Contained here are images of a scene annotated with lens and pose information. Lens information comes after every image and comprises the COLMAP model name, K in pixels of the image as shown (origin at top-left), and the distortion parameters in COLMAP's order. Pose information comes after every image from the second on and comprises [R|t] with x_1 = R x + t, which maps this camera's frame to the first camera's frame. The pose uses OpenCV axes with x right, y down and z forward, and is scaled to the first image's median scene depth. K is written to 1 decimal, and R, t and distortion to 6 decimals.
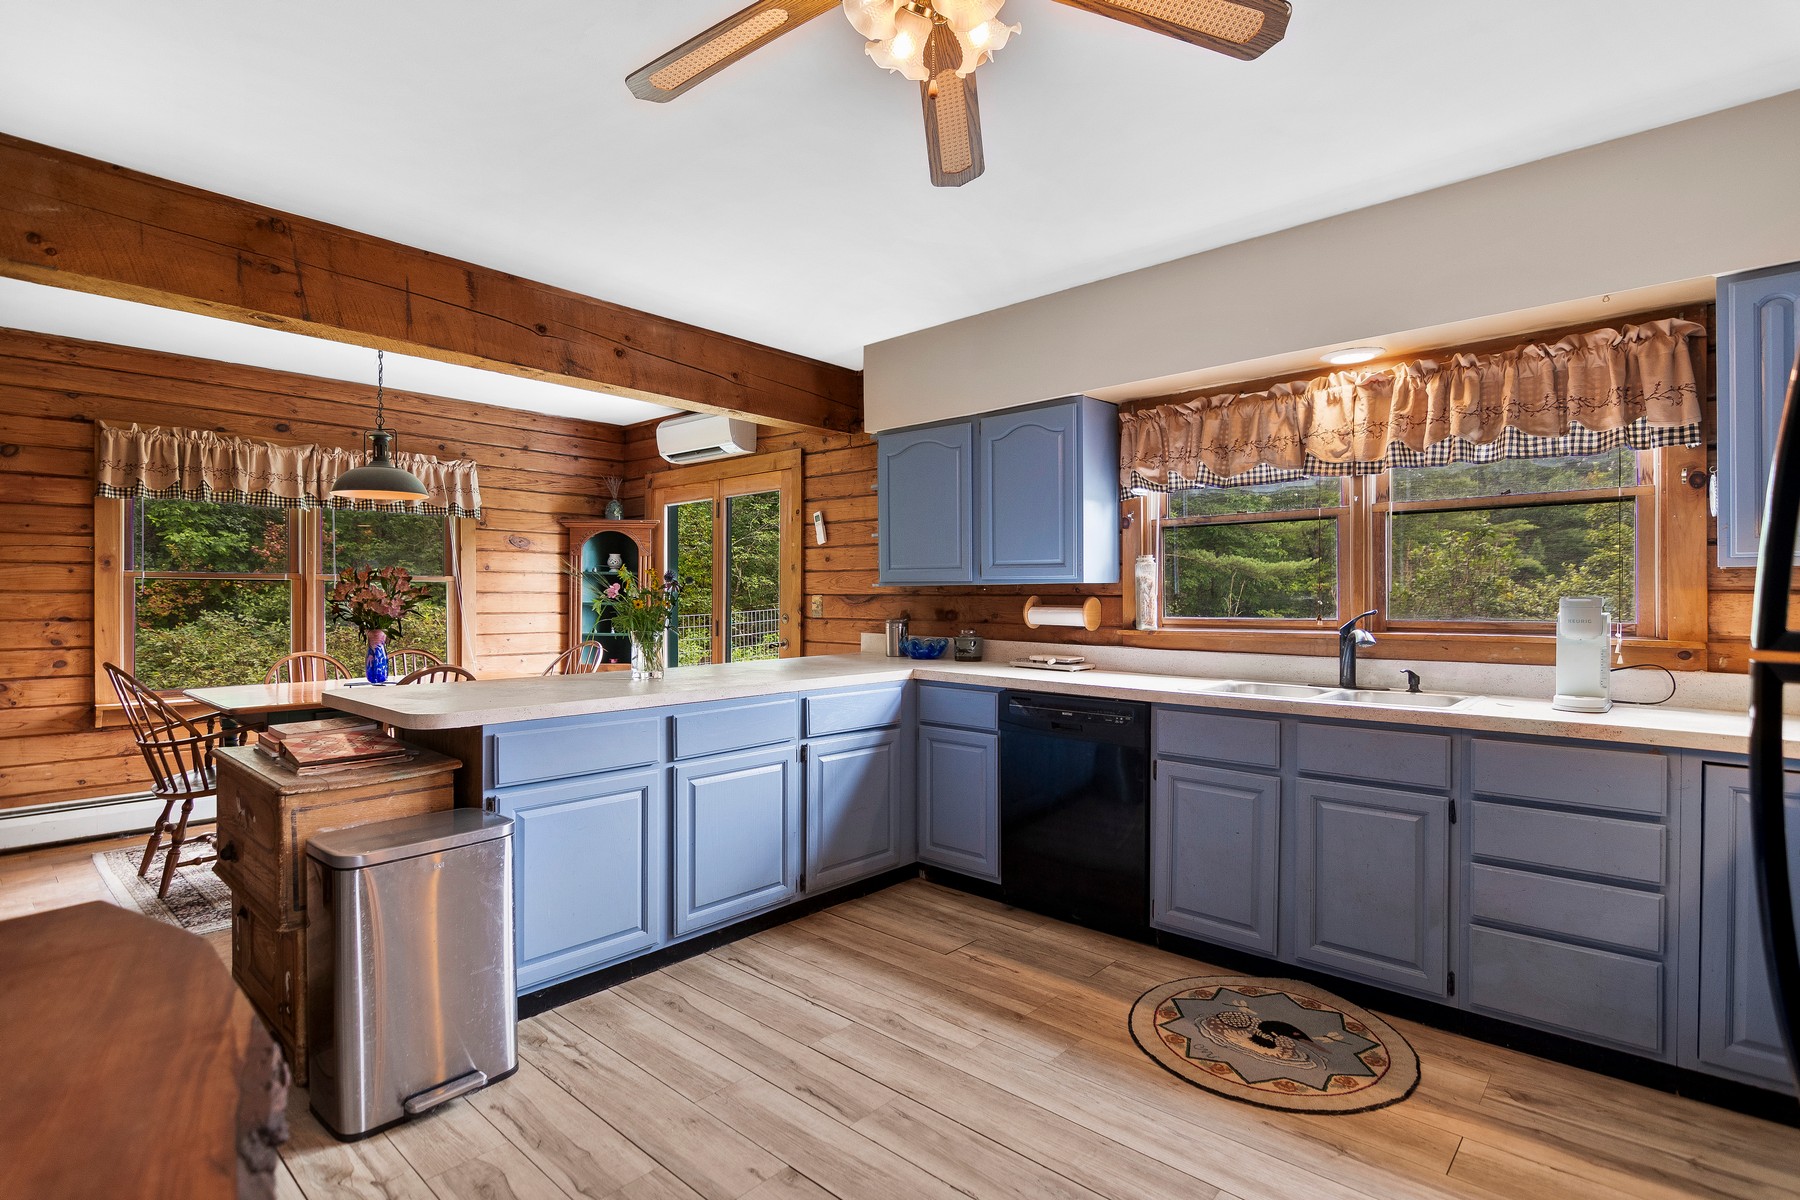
lens RADIAL K [[877.2, 0, 897.9], [0, 877.2, 592.1], [0, 0, 1]] dist [-0.009237, -0.003747]
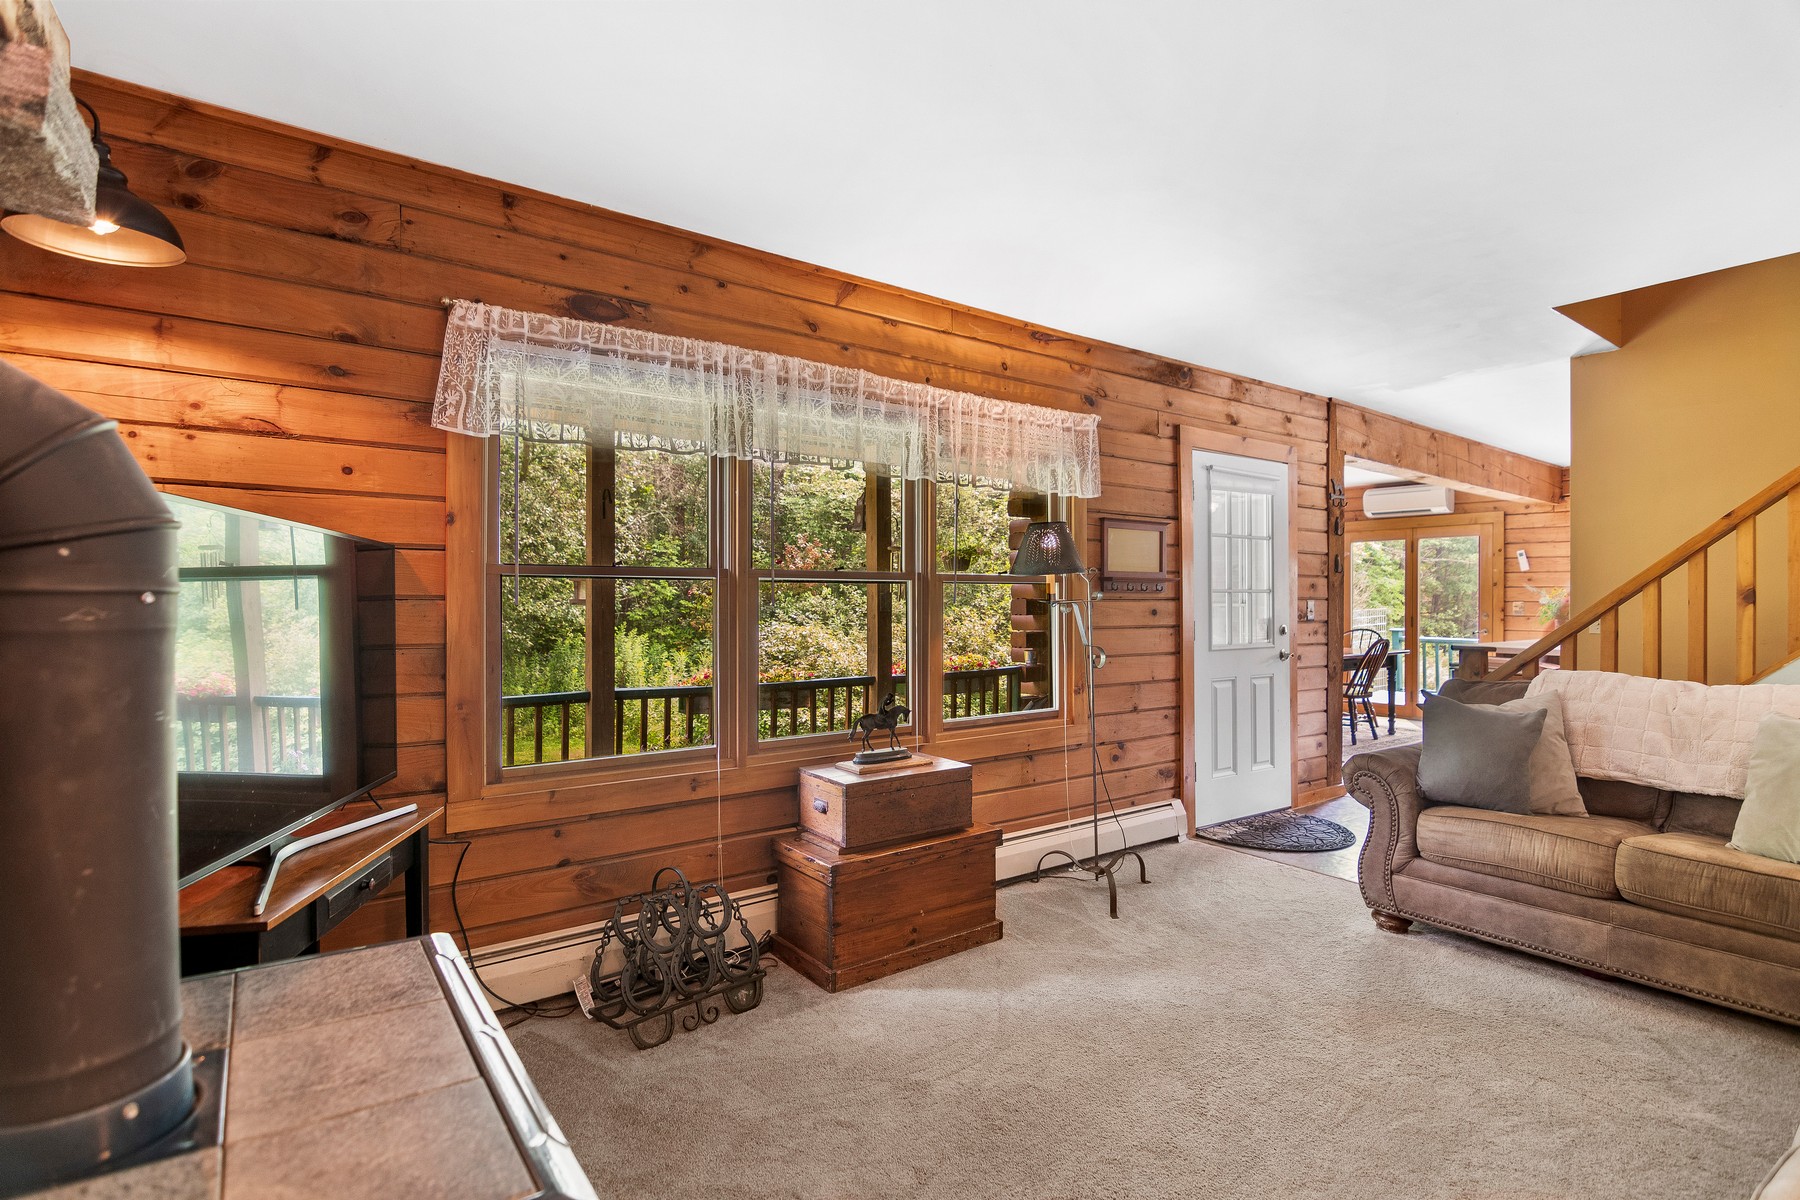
lens RADIAL K [[877.2, 0, 895.6], [0, 877.2, 599.4], [0, 0, 1]] dist [-0.009237, -0.003747]
pose [[0.978828, -0.001089, -0.204679, -1.051128], [0.001832, 0.999992, 0.003442, -0.009537], [0.204674, -0.003744, 0.978823, -0.967722]]
